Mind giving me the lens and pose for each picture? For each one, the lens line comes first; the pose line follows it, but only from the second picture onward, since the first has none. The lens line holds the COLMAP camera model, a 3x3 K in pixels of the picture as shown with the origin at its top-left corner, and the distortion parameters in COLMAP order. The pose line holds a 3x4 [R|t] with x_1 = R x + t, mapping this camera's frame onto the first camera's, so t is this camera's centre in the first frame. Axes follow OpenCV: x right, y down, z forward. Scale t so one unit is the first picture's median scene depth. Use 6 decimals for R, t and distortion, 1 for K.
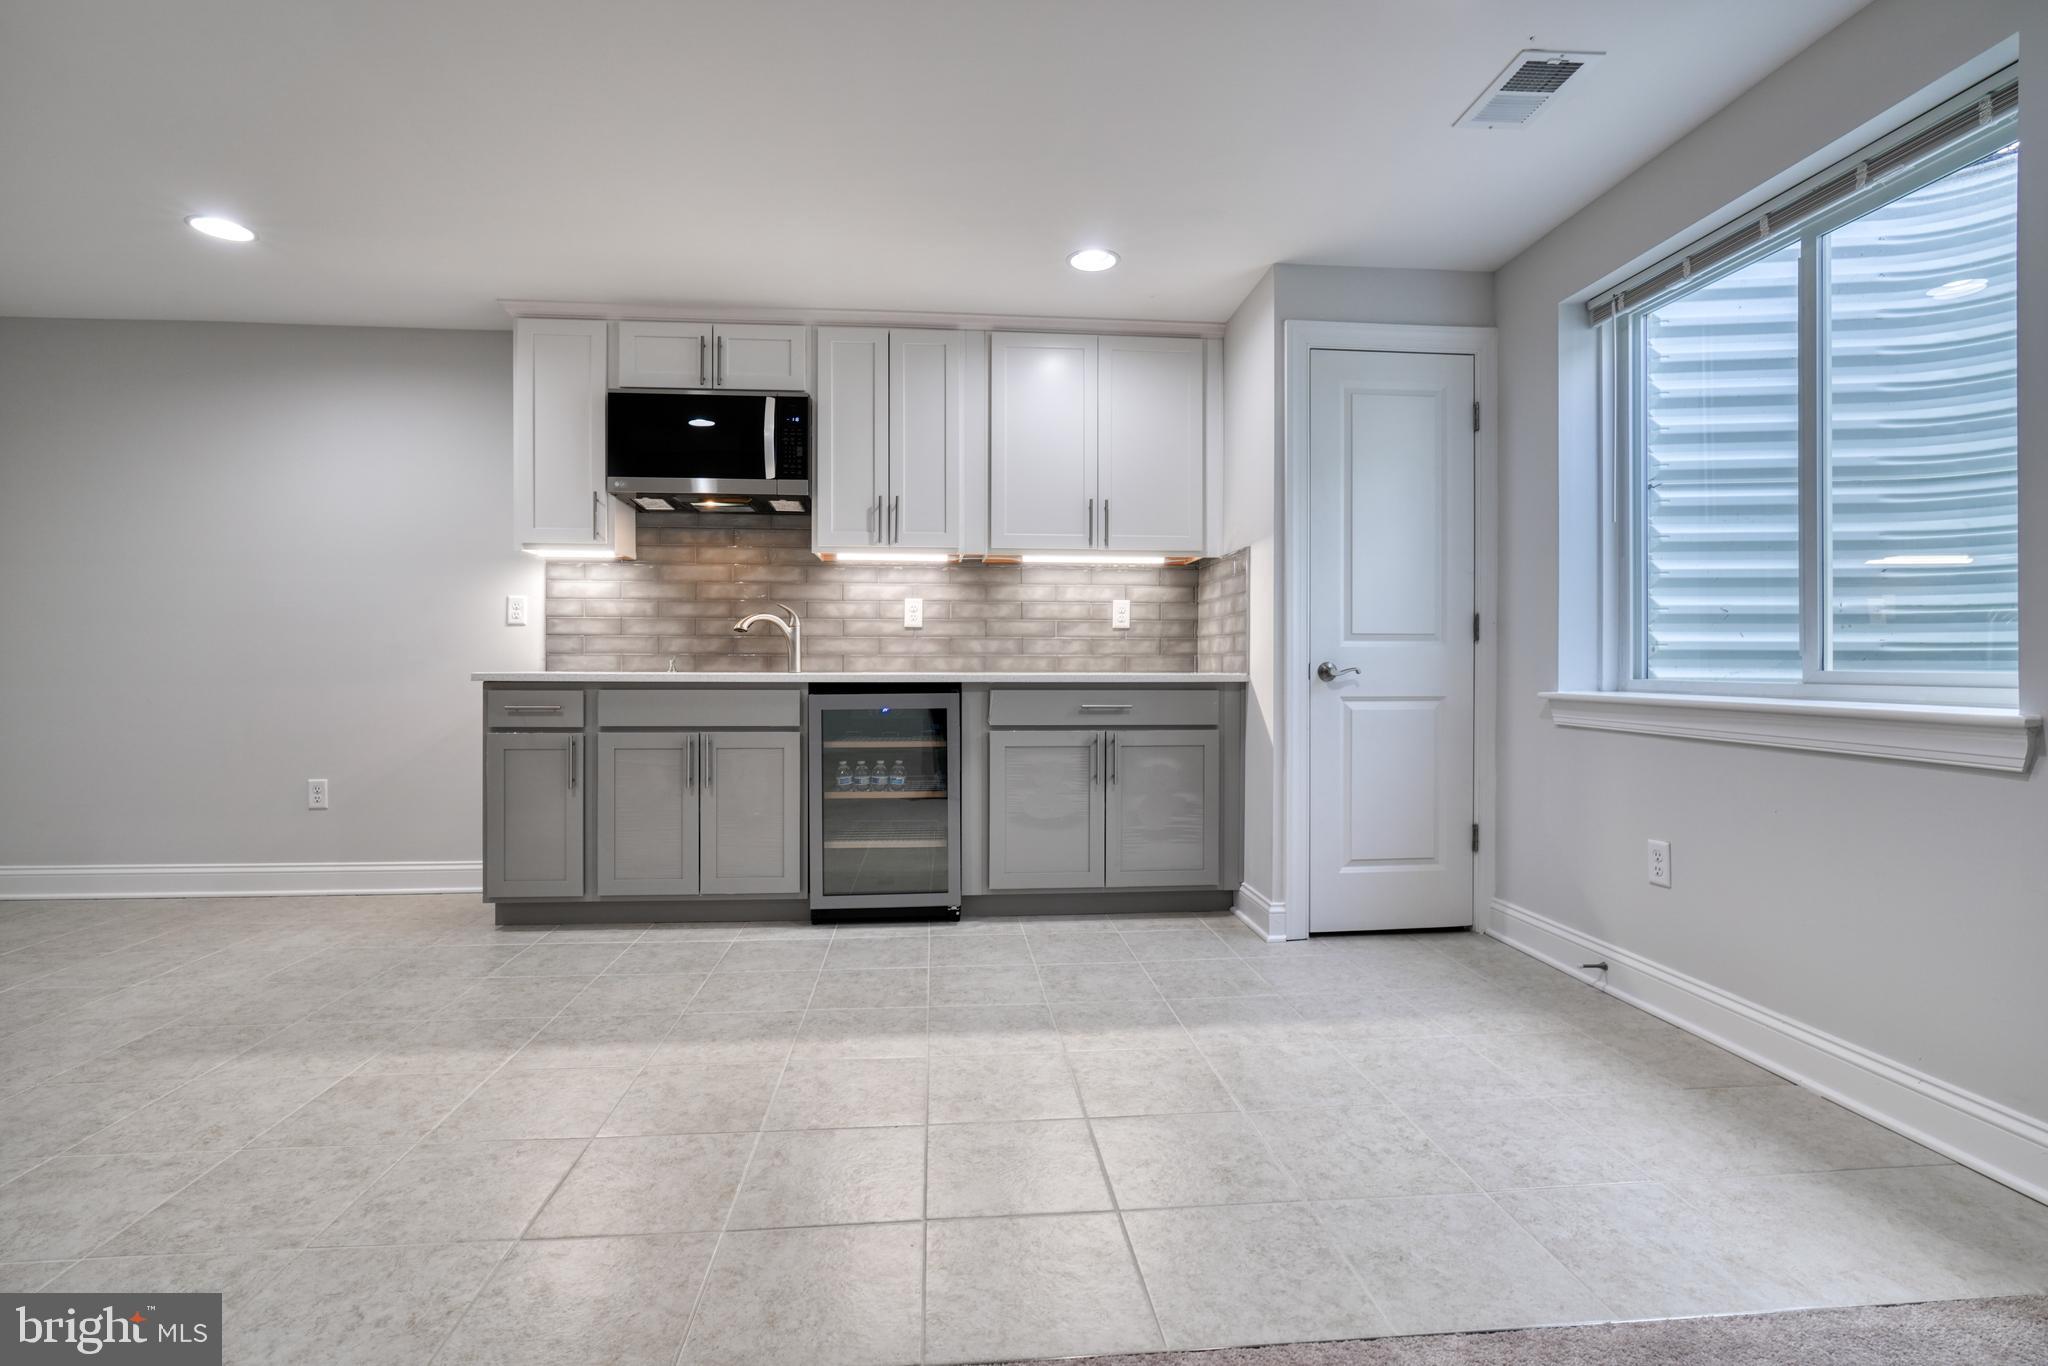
lens RADIAL K [[933.5, 0, 1021.9], [0, 933.5, 669.0], [0, 0, 1]] dist [-0.009015, 0.000255]
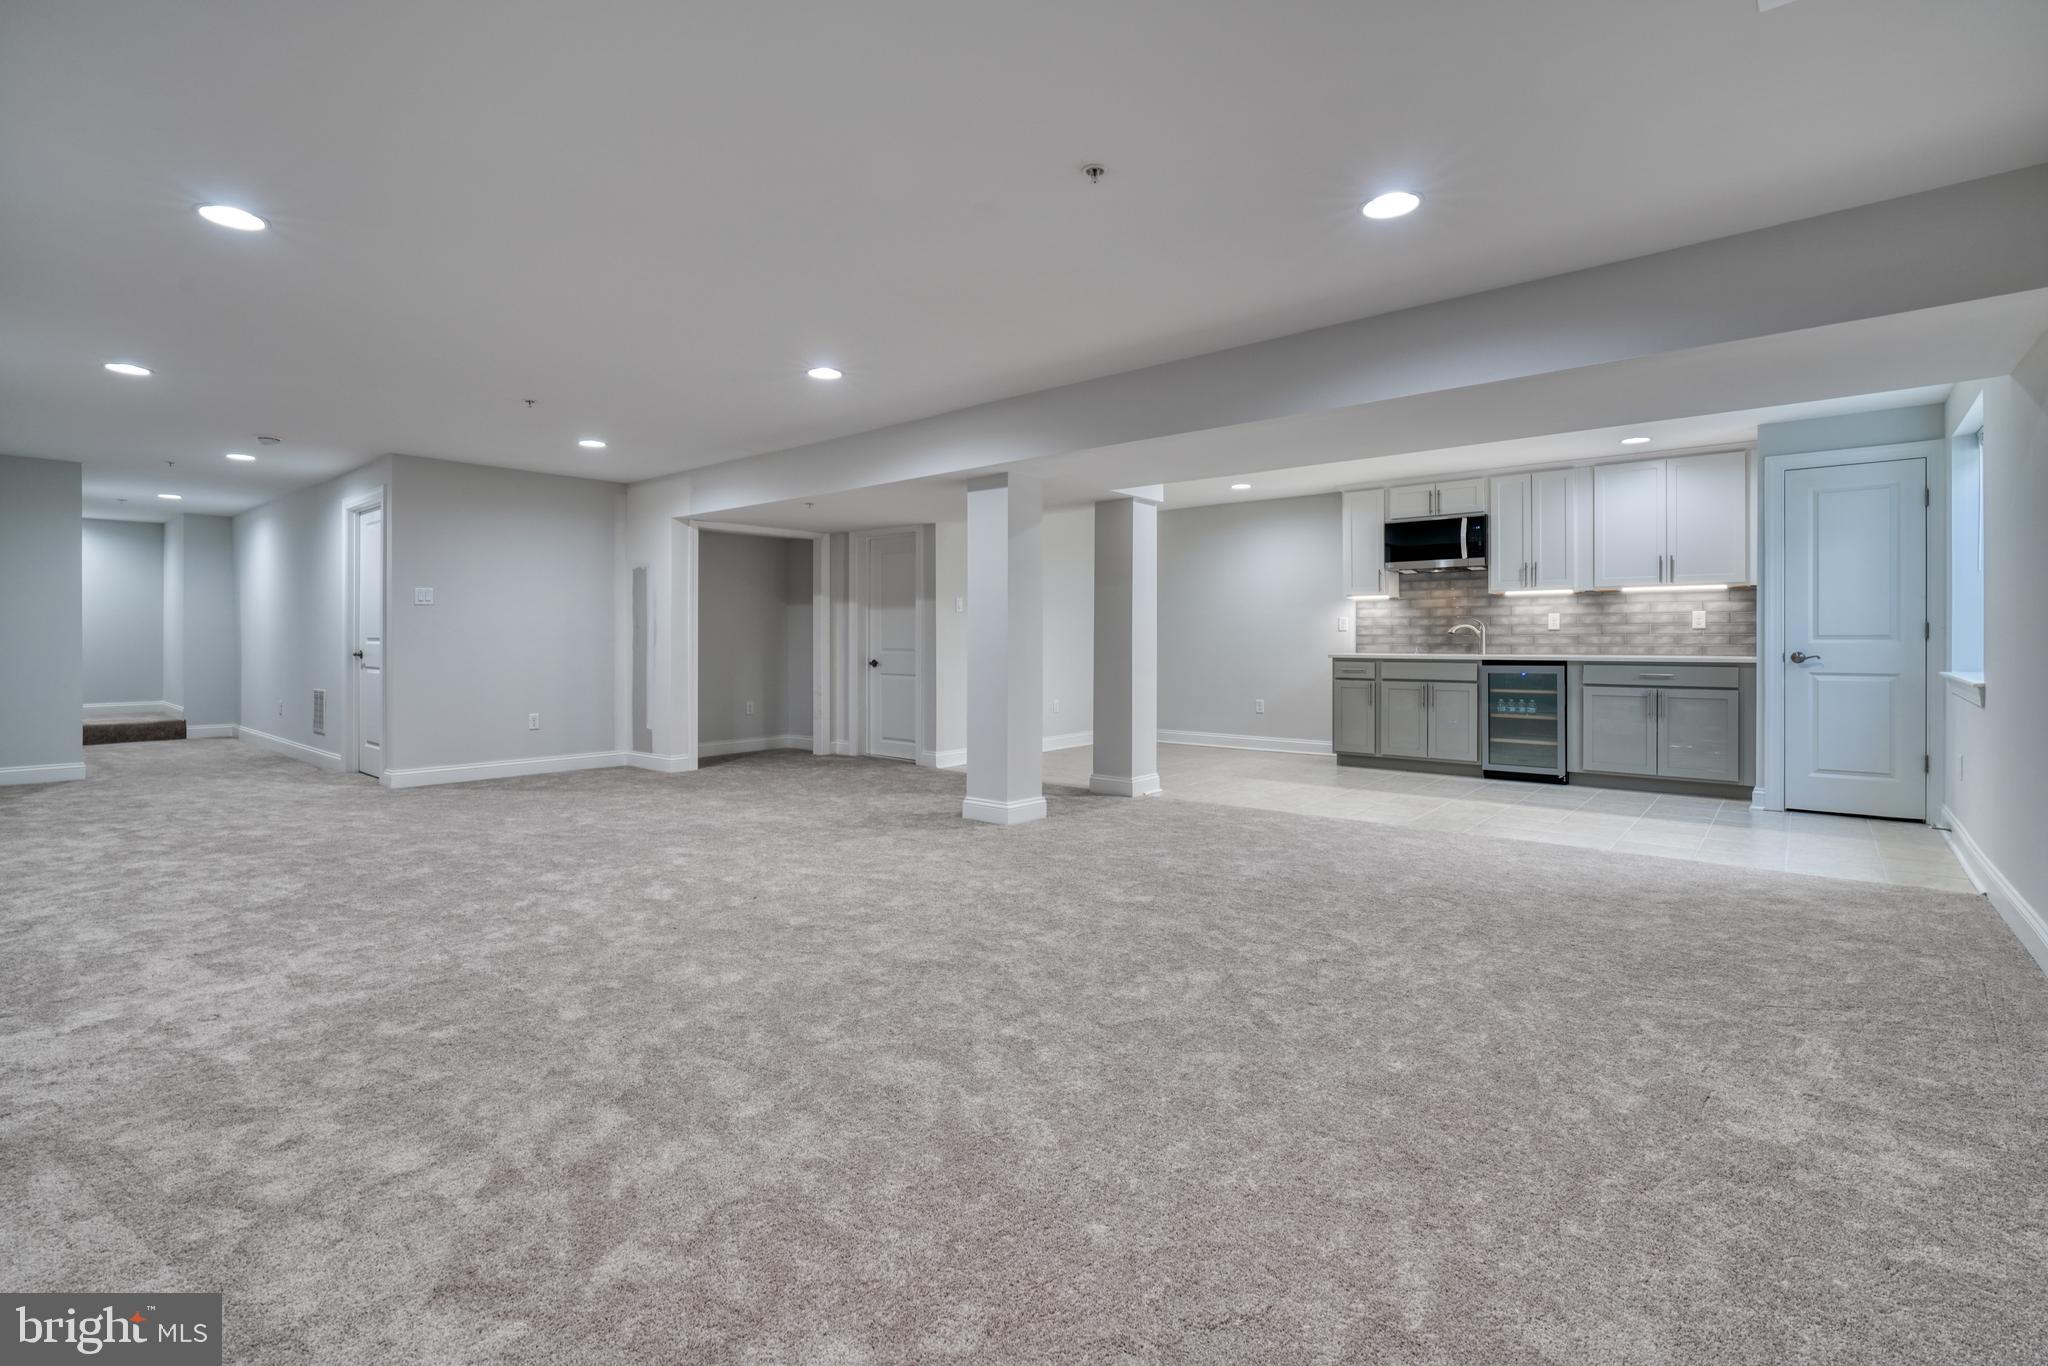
lens RADIAL K [[933.5, 0, 995.5], [0, 933.5, 638.7], [0, 0, 1]] dist [-0.009015, 0.000255]
pose [[0.683683, -0.003522, -0.729770, 0.495977], [0.001026, 0.999992, -0.003864, -0.023323], [0.729778, 0.001893, 0.683682, -1.095832]]
